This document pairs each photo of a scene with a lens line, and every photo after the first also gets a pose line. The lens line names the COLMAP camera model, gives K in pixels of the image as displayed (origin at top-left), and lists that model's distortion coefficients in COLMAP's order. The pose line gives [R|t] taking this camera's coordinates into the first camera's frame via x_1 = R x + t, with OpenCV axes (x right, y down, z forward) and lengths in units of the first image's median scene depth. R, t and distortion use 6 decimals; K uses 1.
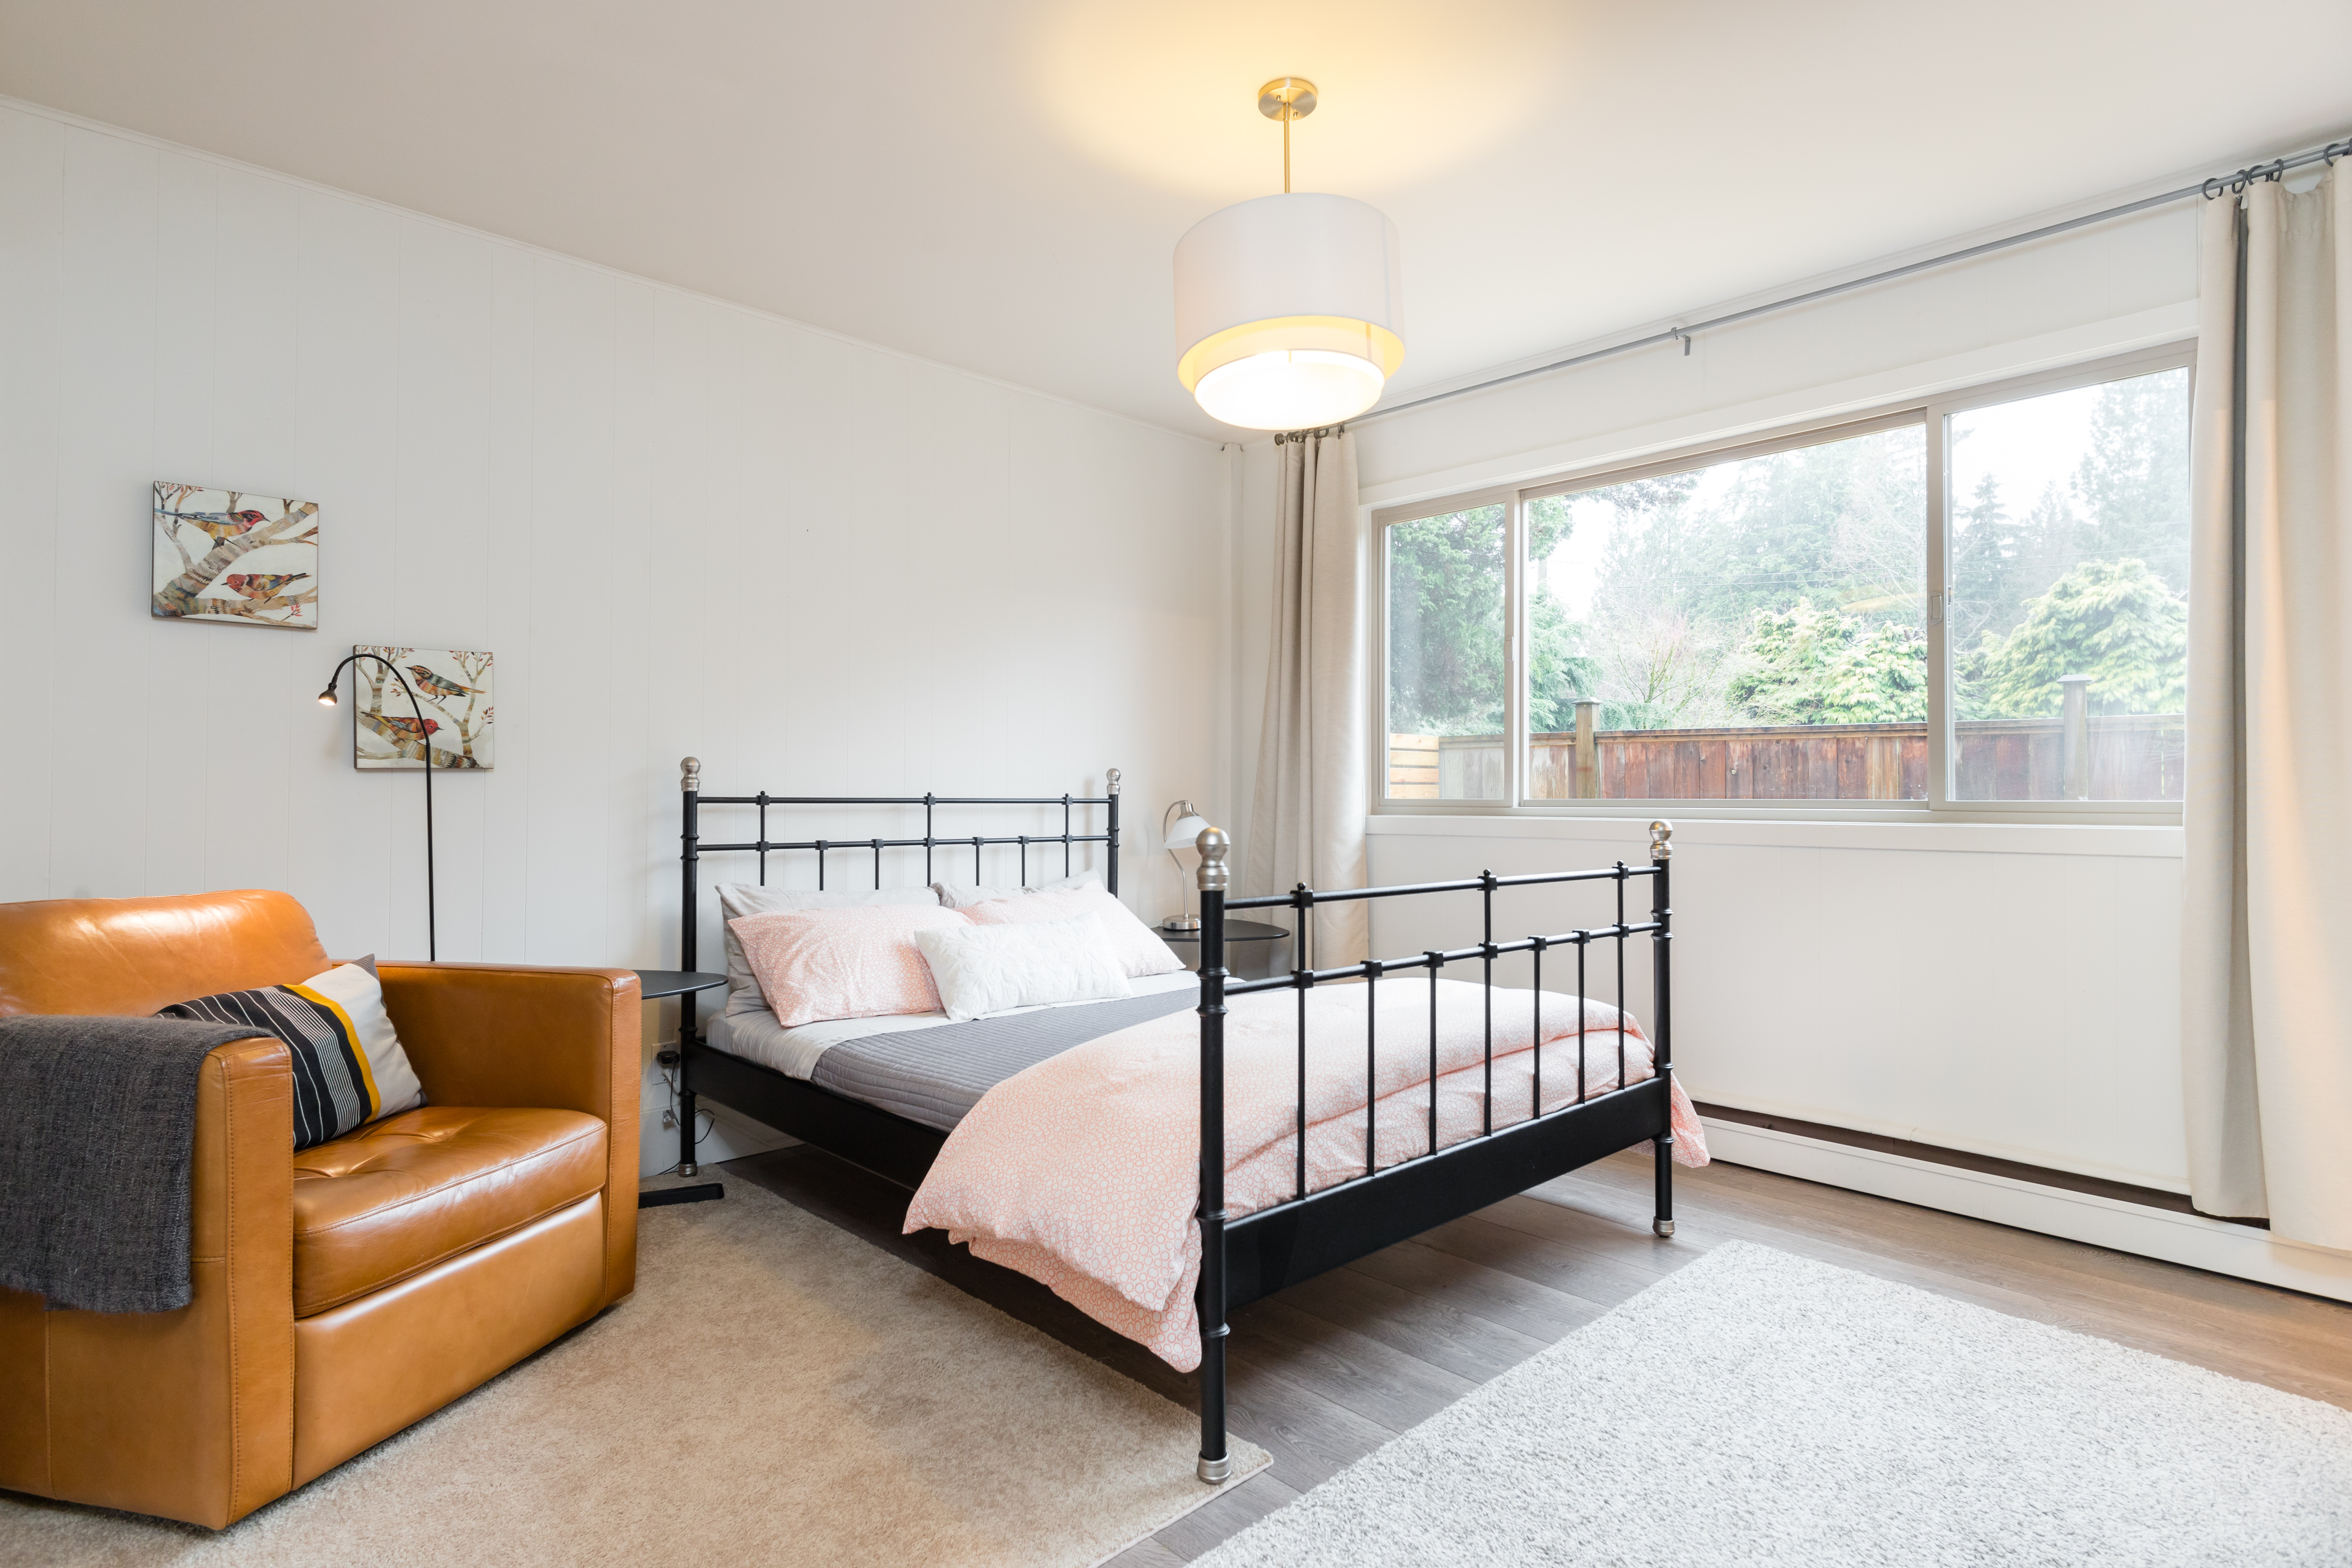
lens RADIAL K [[1215.9, 0, 1176.0], [0, 1215.9, 784.0], [0, 0, 1]] dist [0.001035, 0.000707]
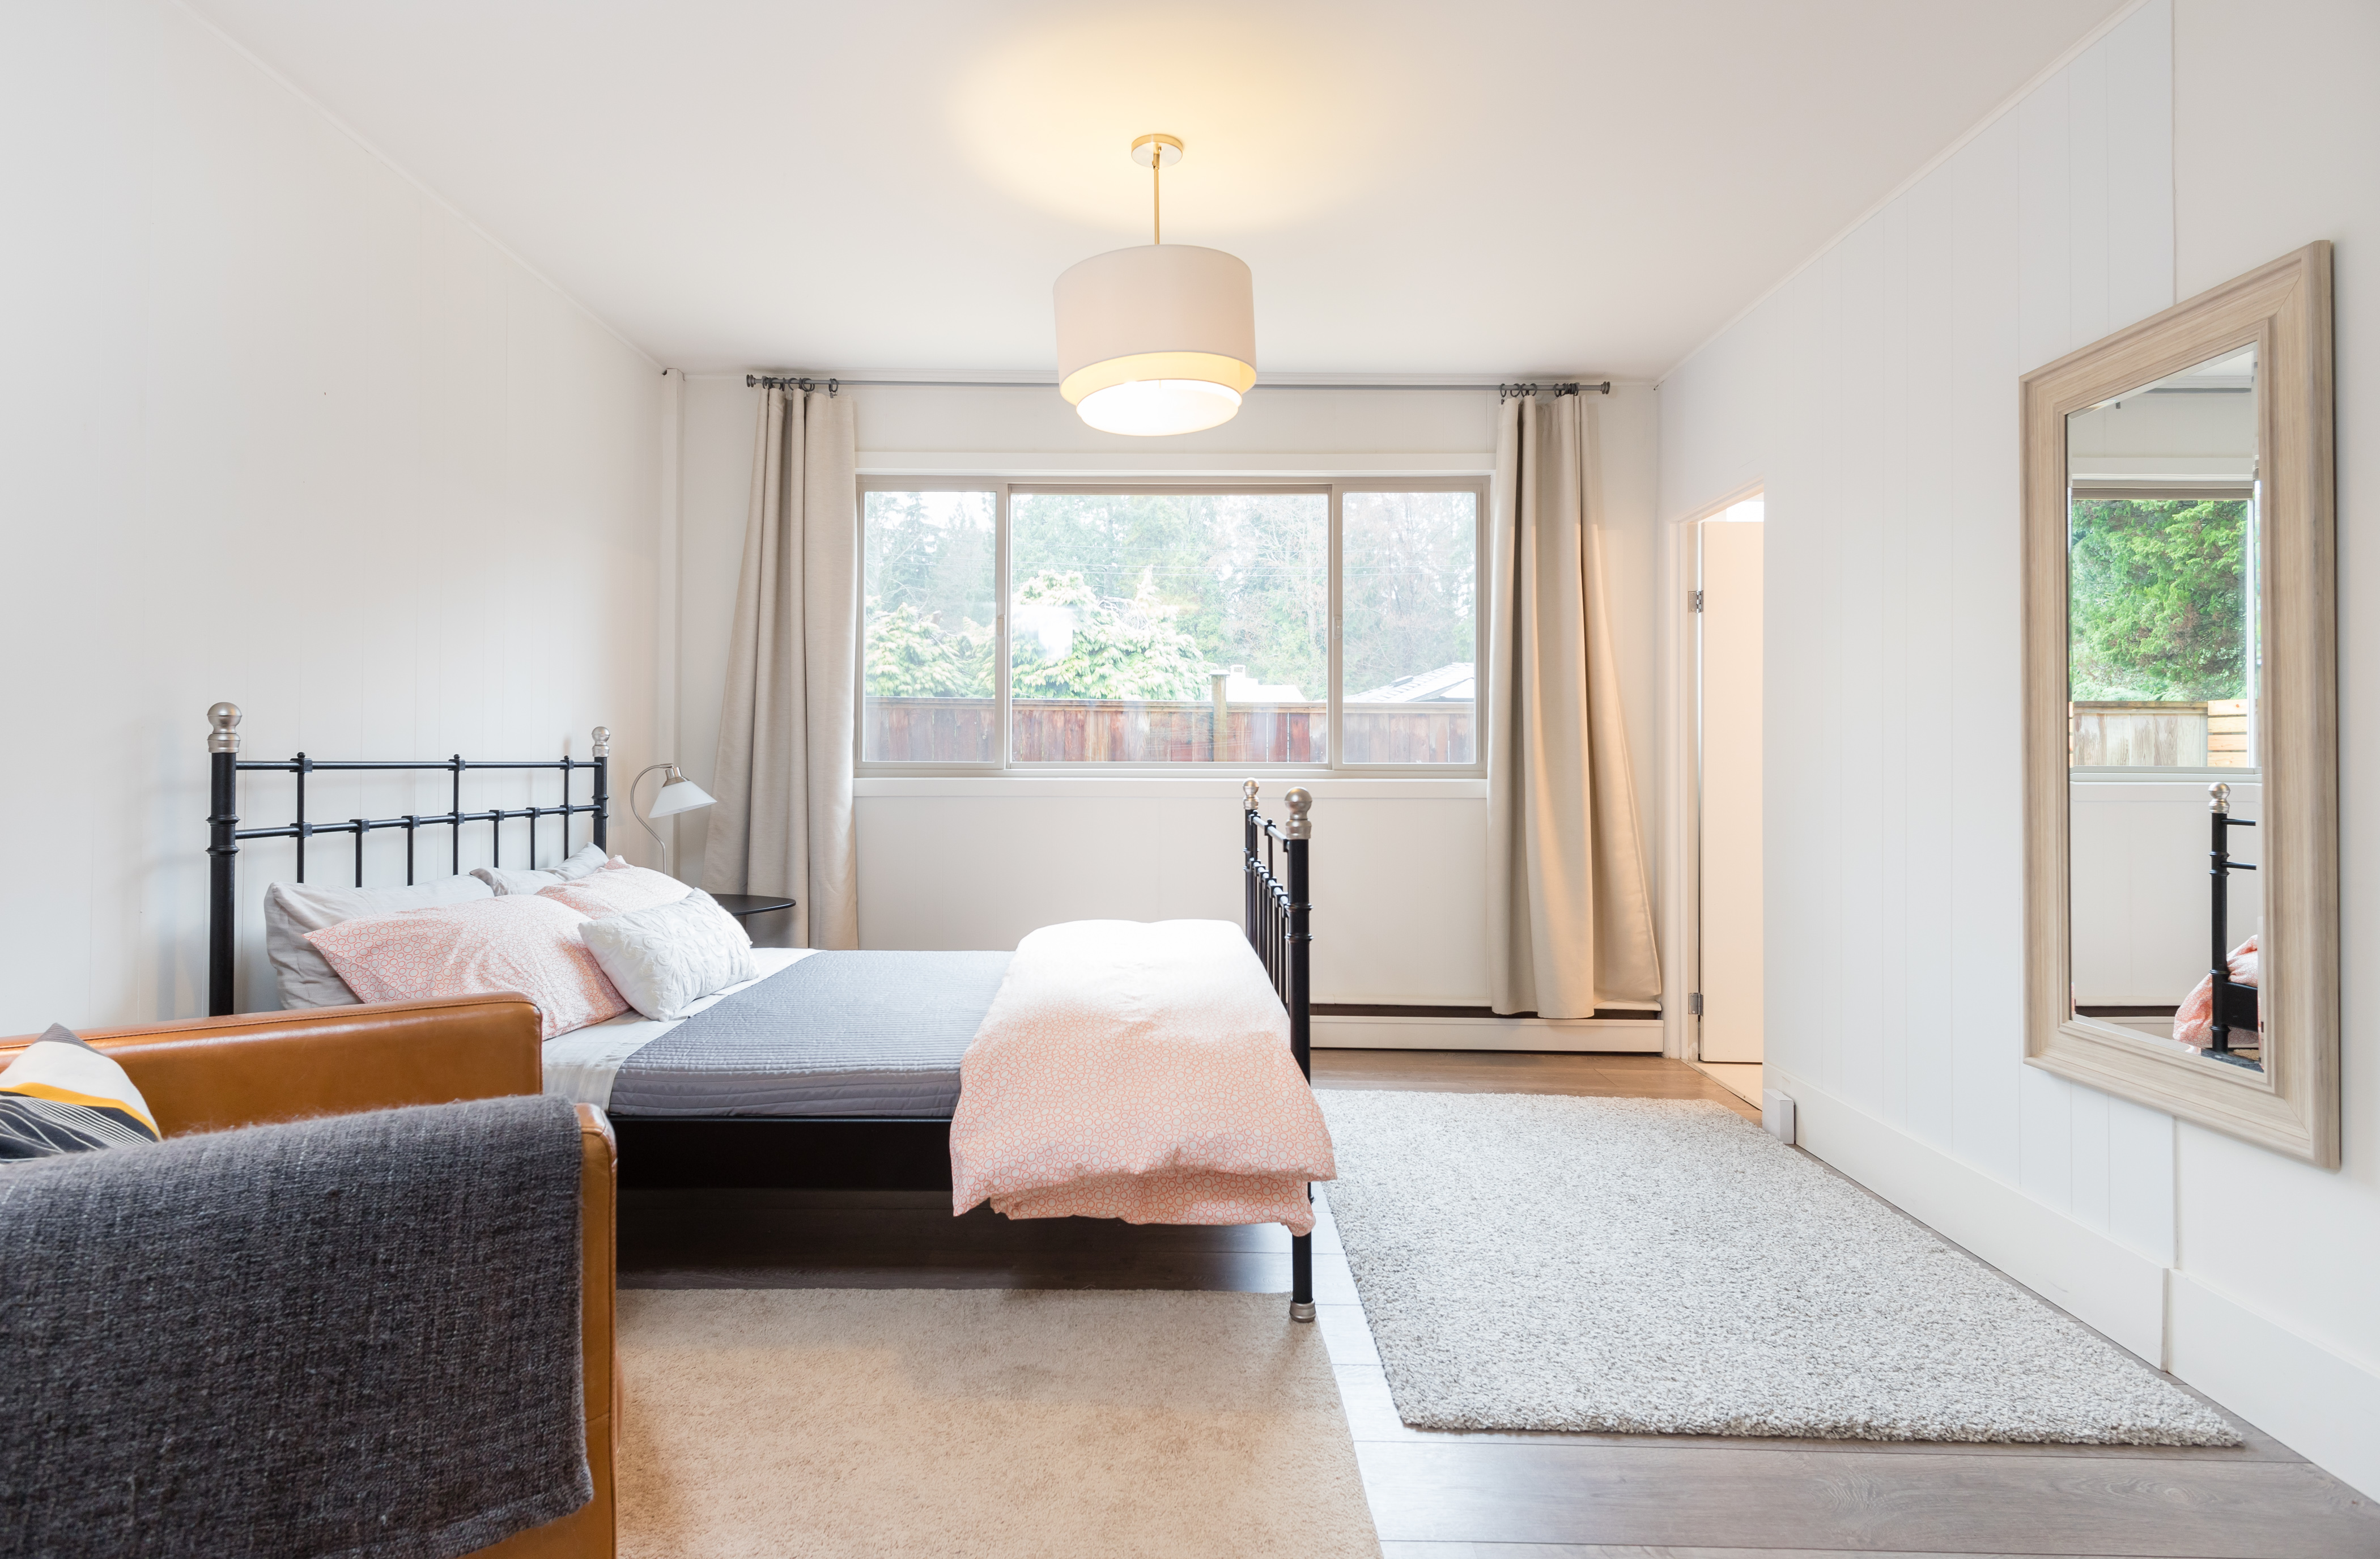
lens RADIAL K [[1268.0, 0, 1146.8], [0, 1268.0, 739.7], [0, 0, 1]] dist [0.000987, -0.001010]
pose [[0.688400, 0.011610, 0.725238, -0.489493], [-0.009184, 0.999931, -0.007290, -0.000701], [-0.725273, -0.001642, 0.688459, 0.115458]]
